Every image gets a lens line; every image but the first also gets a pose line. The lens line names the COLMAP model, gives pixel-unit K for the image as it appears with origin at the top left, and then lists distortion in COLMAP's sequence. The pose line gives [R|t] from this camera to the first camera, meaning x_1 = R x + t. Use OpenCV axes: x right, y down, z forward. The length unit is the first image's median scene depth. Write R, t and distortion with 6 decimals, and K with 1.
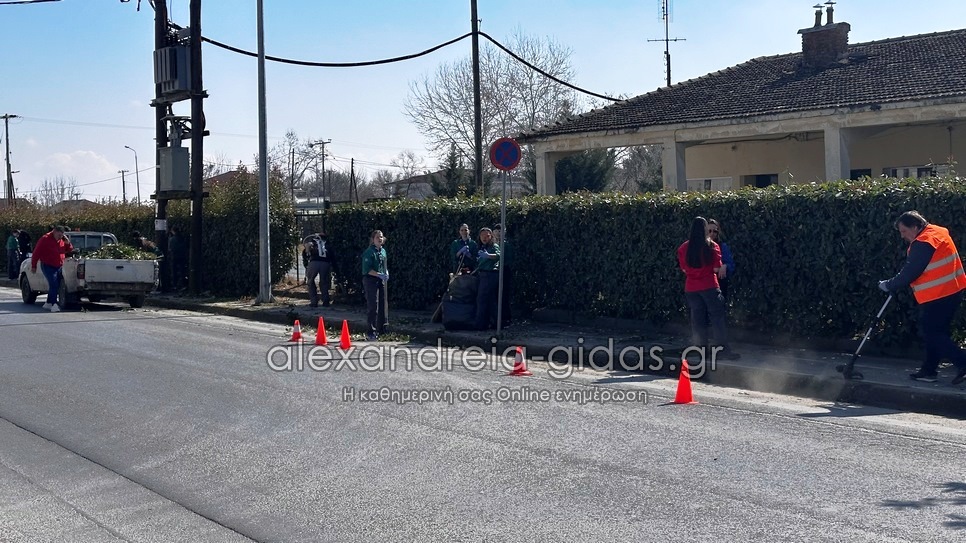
lens RADIAL K [[1344.9, 0, 472.8], [0, 1344.9, 267.2], [0, 0, 1]] dist [0.176811, -0.154469]
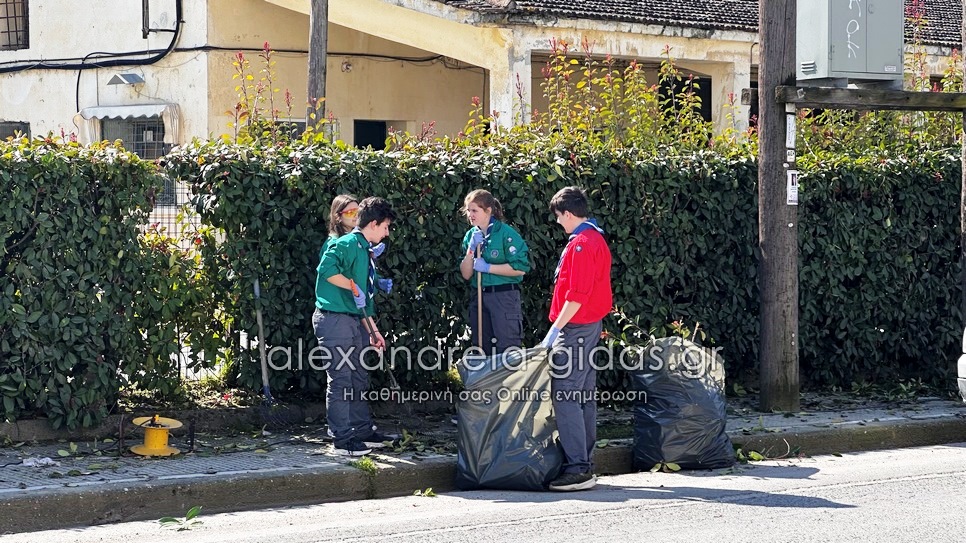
lens RADIAL K [[2178.4, 0, 478.7], [0, 2178.4, 278.3], [0, 0, 1]] dist [-0.066713, 4.701311]
pose [[-0.091874, -0.018156, 0.995605, -0.754063], [0.036516, 0.999100, 0.021589, -0.025592], [-0.995101, 0.038339, -0.091129, 1.184478]]
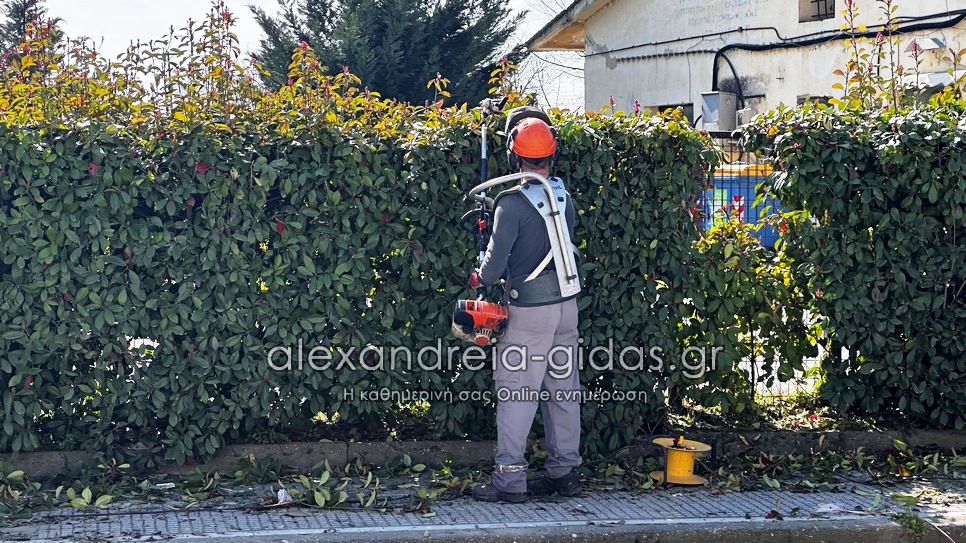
lens RADIAL K [[2163.3, 0, 483.0], [0, 2163.3, 271.5], [0, 0, 1]] dist [-0.034607, 2.740321]
pose [[0.345802, -0.023249, 0.938019, -0.661044], [0.032950, 0.999377, 0.012622, -0.024496], [-0.937729, 0.026543, 0.346353, 1.117546]]
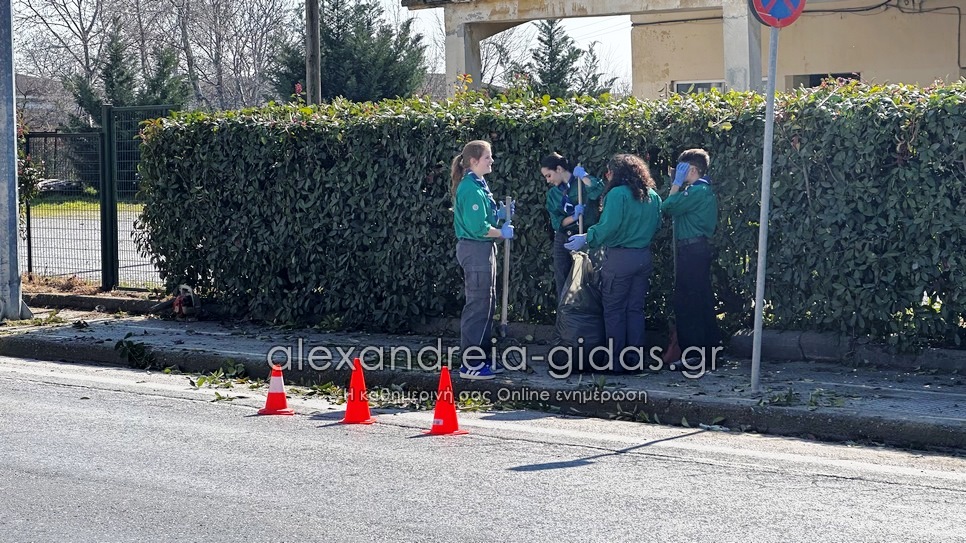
lens RADIAL K [[2142.5, 0, 496.4], [0, 2142.5, 286.7], [0, 0, 1]] dist [0.021880, 2.772471]
pose [[0.973059, -0.007272, 0.230441, -0.139338], [0.002338, 0.999762, 0.021674, -0.000710], [-0.230543, -0.020551, 0.972845, 0.196122]]
